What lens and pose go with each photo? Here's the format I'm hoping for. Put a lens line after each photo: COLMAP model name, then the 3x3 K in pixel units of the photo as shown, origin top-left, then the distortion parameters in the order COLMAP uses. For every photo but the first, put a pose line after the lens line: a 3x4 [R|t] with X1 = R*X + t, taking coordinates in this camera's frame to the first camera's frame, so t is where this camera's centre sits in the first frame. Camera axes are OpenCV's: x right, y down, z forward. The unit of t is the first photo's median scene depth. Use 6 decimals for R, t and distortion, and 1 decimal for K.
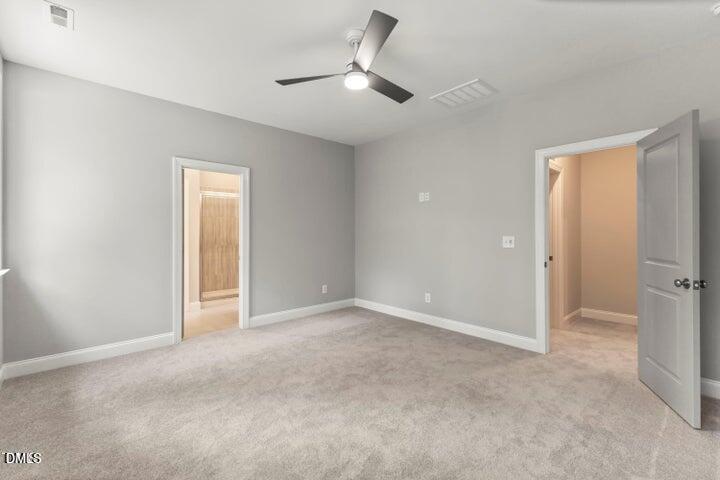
lens RADIAL K [[314.5, 0, 362.6], [0, 314.5, 234.1], [0, 0, 1]] dist [0.003530, 0.000352]
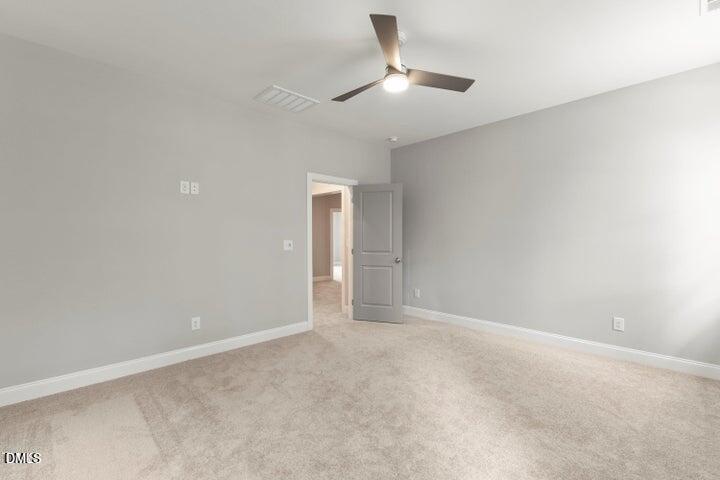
lens RADIAL K [[314.5, 0, 362.6], [0, 314.5, 234.1], [0, 0, 1]] dist [0.003530, 0.000352]
pose [[-0.024571, 0.018153, 0.999533, -0.738665], [0.004351, 0.999828, -0.018051, 0.007387], [-0.999689, 0.003905, -0.024646, 0.817741]]
